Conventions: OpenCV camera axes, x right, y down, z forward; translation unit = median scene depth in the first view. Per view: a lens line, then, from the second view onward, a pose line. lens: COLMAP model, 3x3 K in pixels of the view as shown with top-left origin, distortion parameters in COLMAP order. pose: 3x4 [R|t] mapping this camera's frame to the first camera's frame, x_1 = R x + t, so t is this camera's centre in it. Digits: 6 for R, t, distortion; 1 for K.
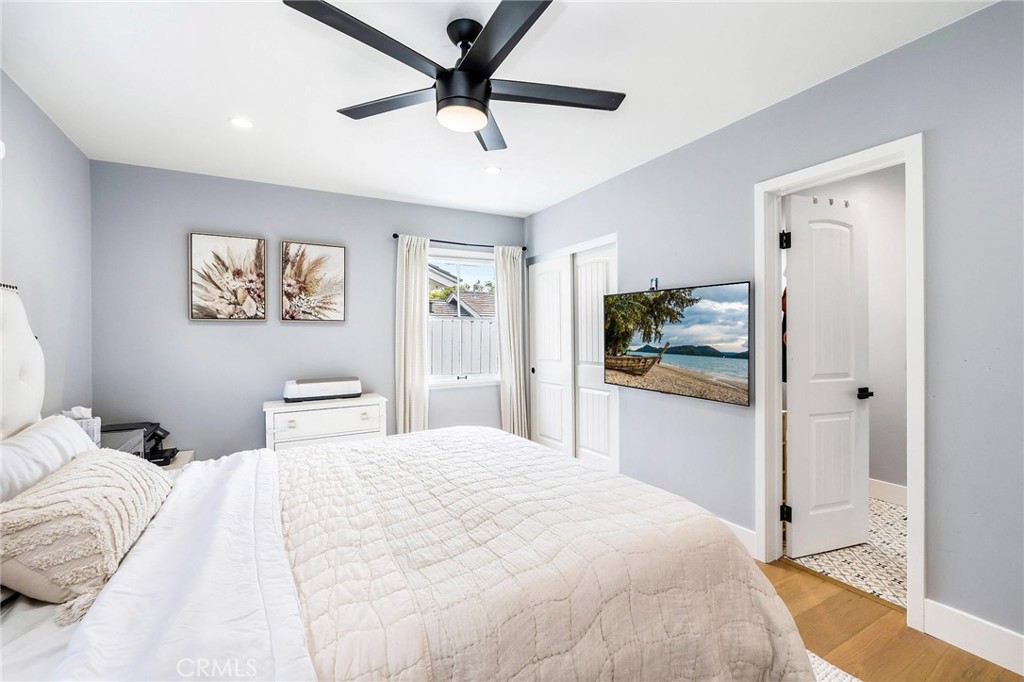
lens RADIAL K [[447.8, 0, 512.2], [0, 447.8, 337.5], [0, 0, 1]] dist [-0.008348, 0.001096]
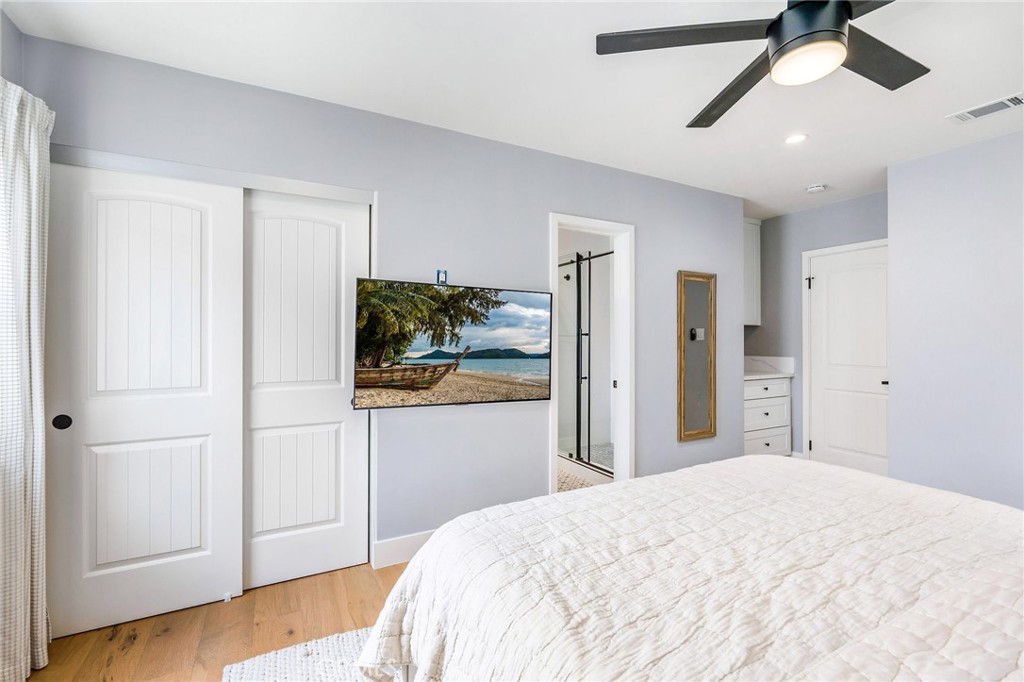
lens RADIAL K [[447.8, 0, 512.0], [0, 447.8, 331.7], [0, 0, 1]] dist [-0.008348, 0.001096]
pose [[0.008711, 0.014640, 0.999855, -0.539247], [0.001614, 0.999891, -0.014655, -0.004425], [-0.999961, 0.001741, 0.008687, 0.898511]]
